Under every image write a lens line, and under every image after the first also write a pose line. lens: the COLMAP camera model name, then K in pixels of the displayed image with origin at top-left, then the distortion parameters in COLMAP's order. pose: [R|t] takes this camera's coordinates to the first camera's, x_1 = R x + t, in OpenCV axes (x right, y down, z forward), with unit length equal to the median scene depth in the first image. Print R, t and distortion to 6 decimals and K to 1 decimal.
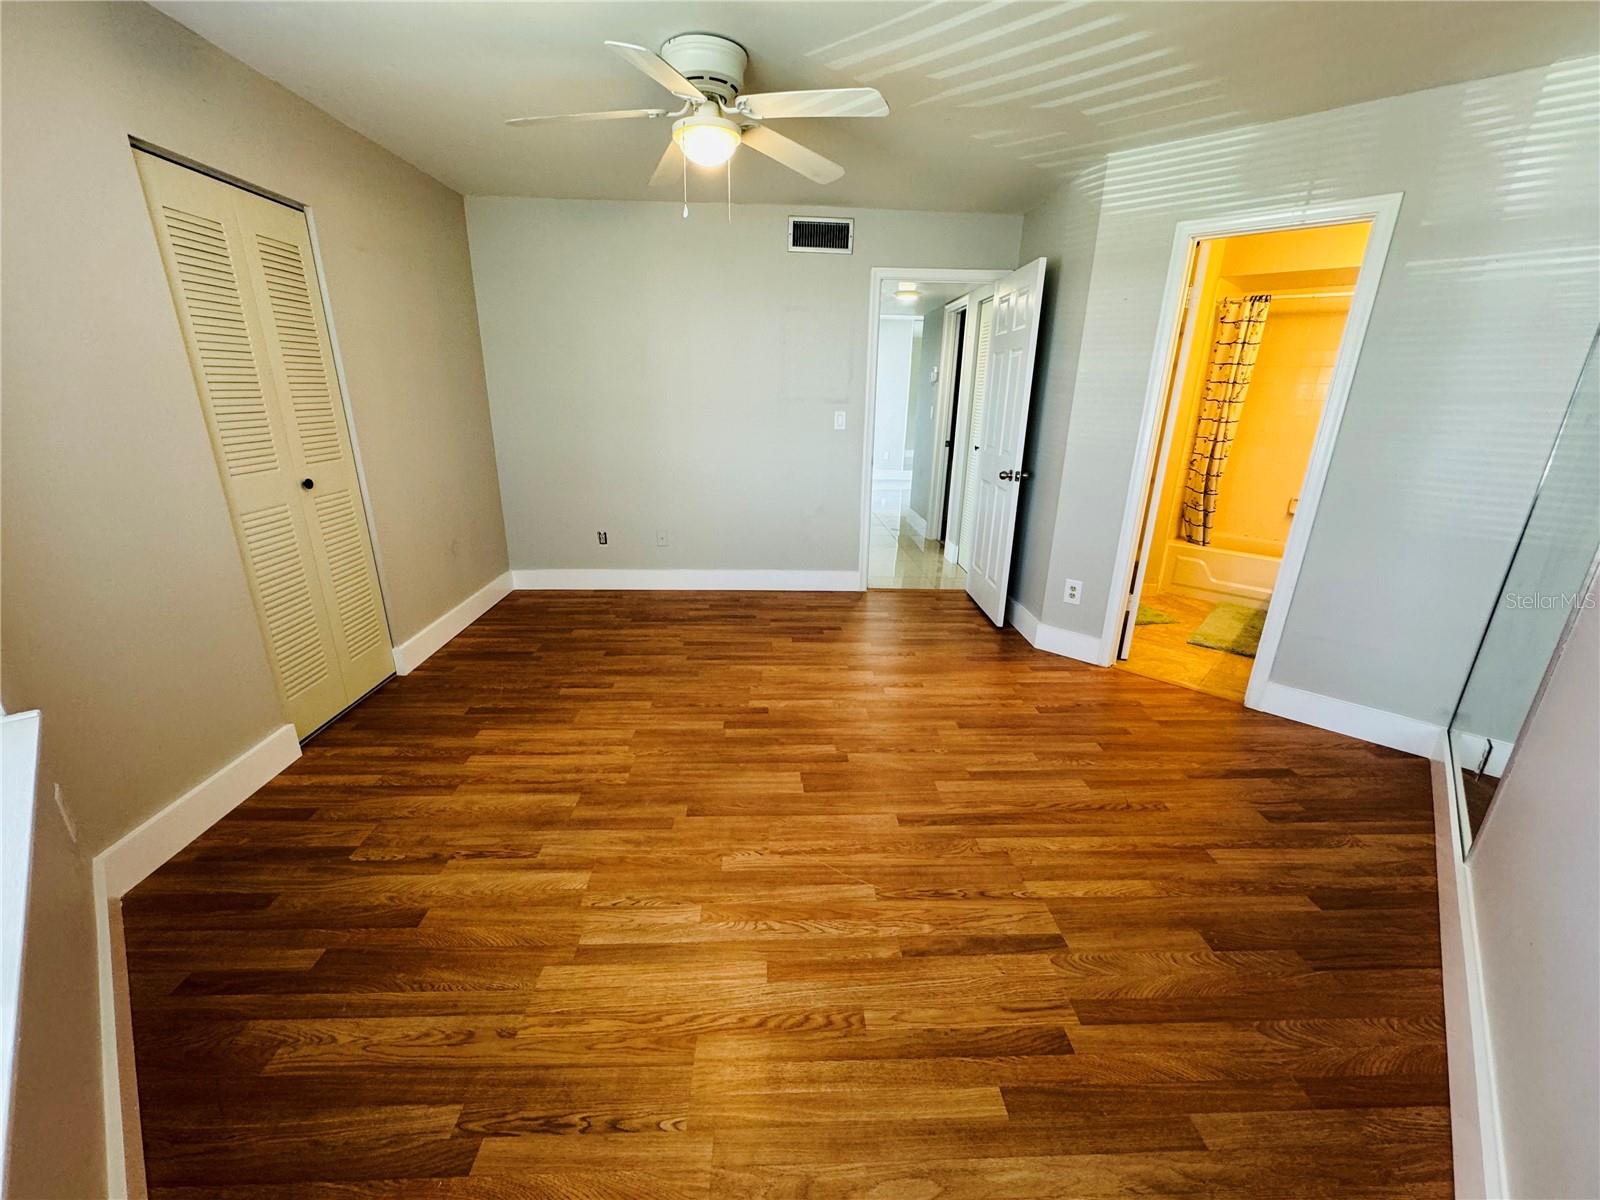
lens RADIAL K [[635.0, 0, 796.8], [0, 635.0, 598.8], [0, 0, 1]] dist [-0.001517, -0.000180]
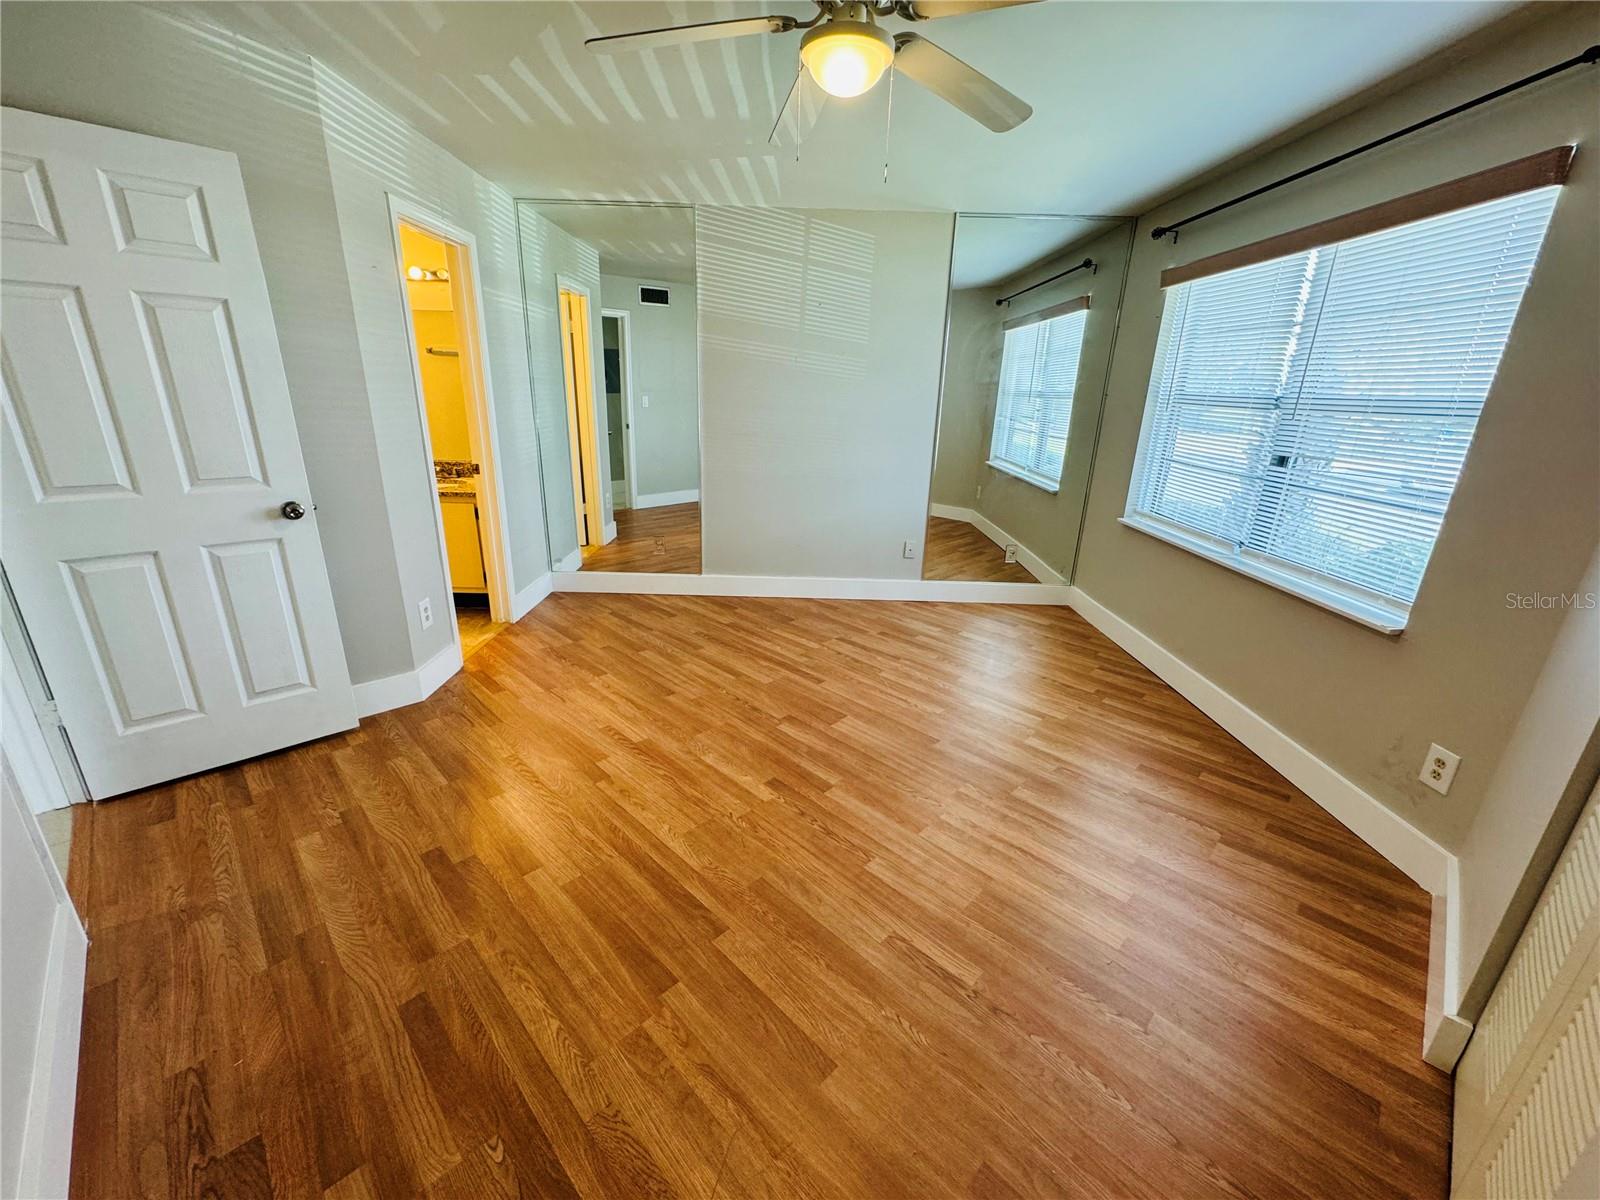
lens RADIAL K [[635.0, 0, 796.8], [0, 635.0, 598.8], [0, 0, 1]] dist [-0.001517, -0.000180]
pose [[-0.678165, -0.268543, 0.684089, -0.699422], [0.189398, 0.835539, 0.515754, -0.542590], [-0.710085, 0.479332, -0.515771, 1.566521]]
